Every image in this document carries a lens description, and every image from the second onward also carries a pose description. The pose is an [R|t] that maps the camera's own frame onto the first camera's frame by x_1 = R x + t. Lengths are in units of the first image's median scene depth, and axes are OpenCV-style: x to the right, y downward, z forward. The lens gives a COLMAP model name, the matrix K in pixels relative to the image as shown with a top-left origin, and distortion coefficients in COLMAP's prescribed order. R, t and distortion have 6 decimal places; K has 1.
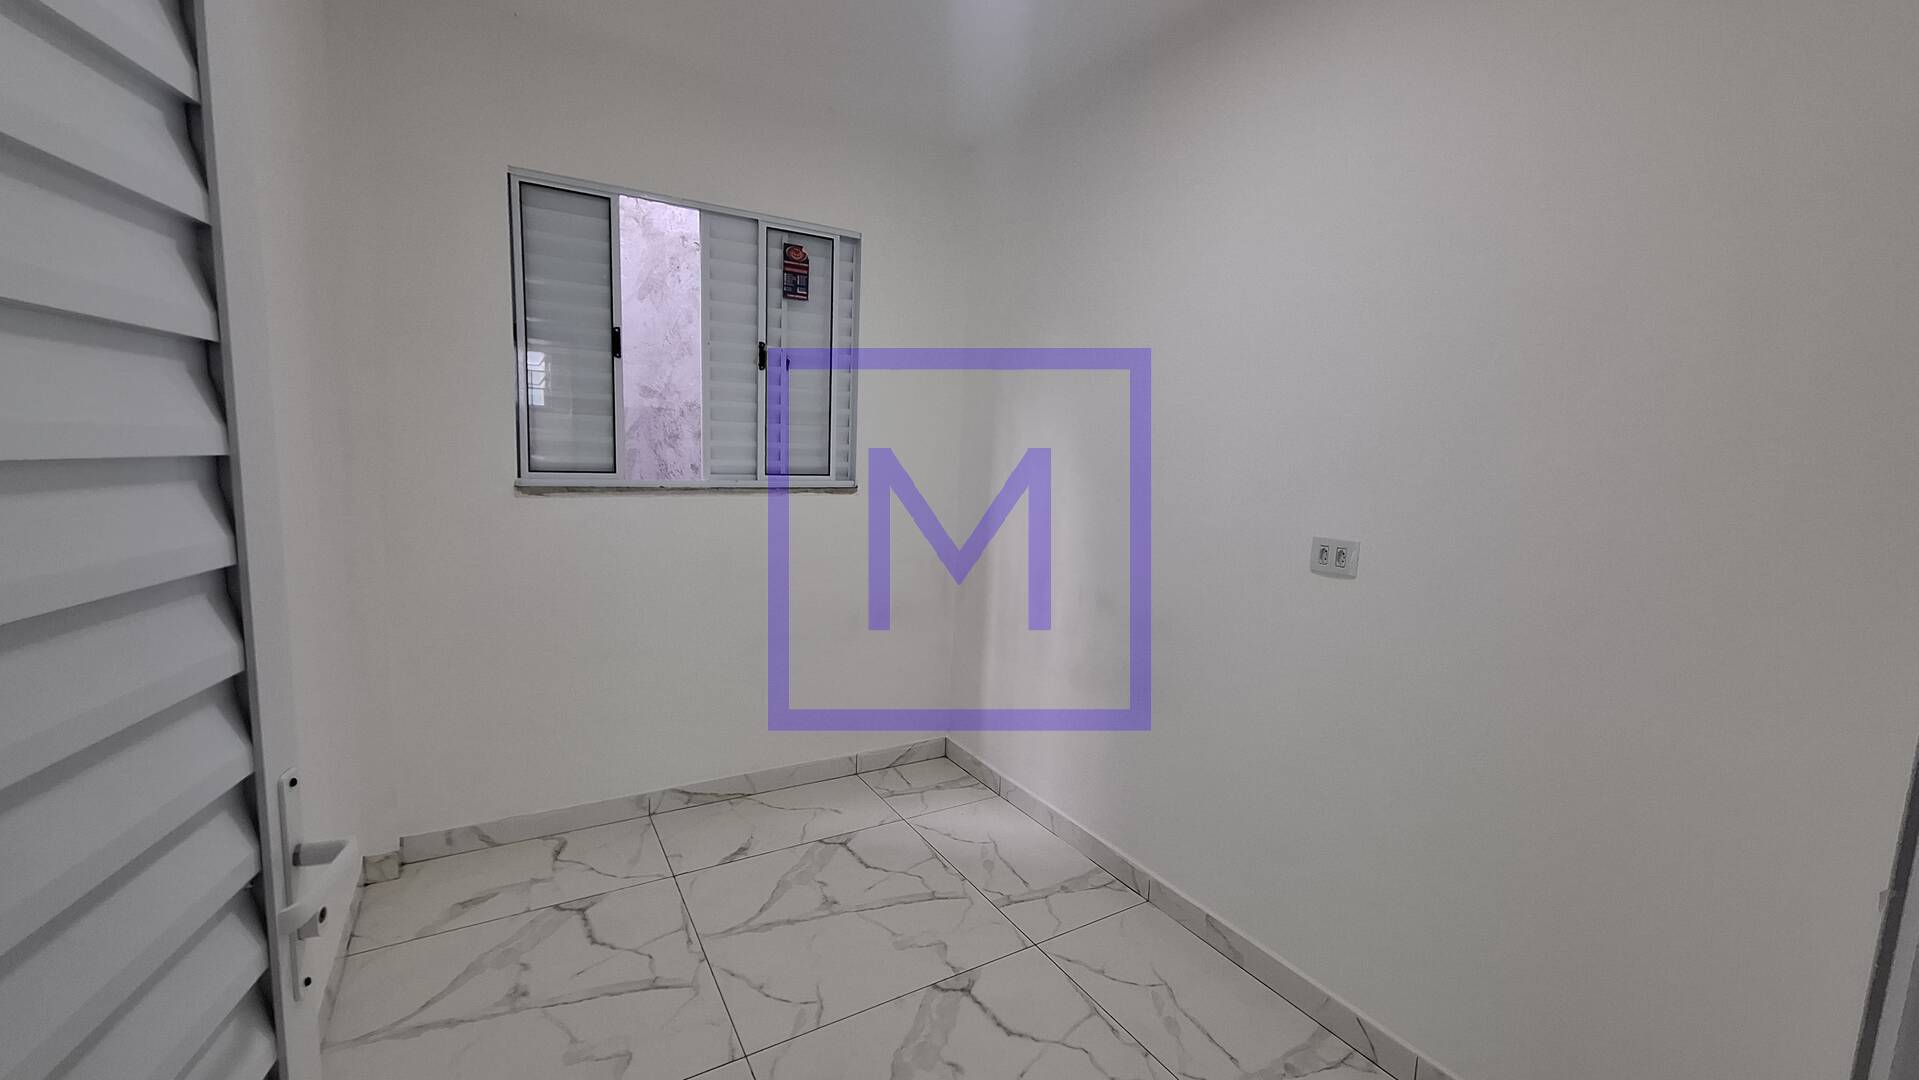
lens RADIAL K [[758.3, 0, 959.5], [0, 758.3, 540.0], [0, 0, 1]] dist [0.000992, 0.000692]
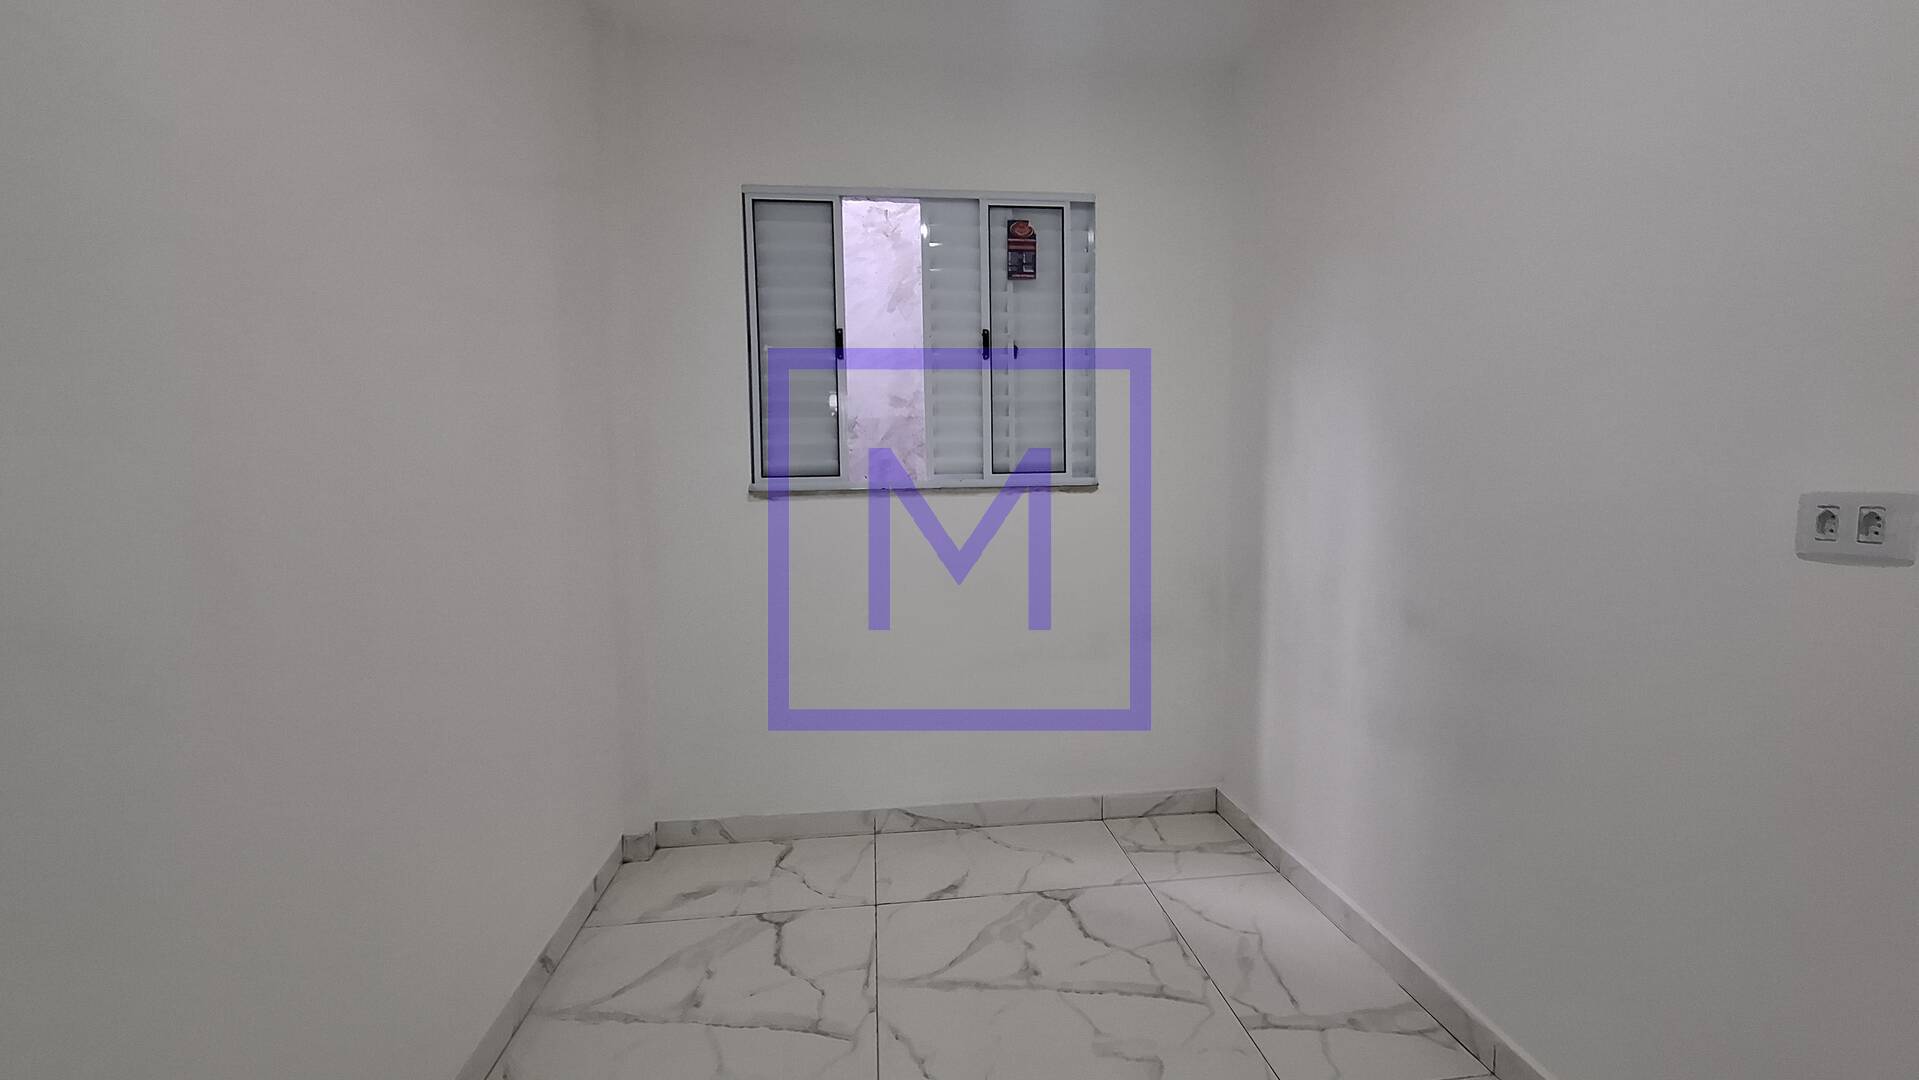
lens RADIAL K [[765.3, 0, 956.4], [0, 765.3, 535.0], [0, 0, 1]] dist [-0.001421, 0.006363]
pose [[0.909222, -0.019819, -0.415839, 0.095136], [-0.000425, 0.998822, -0.048532, 0.036841], [0.416311, 0.044303, 0.908142, 0.158710]]
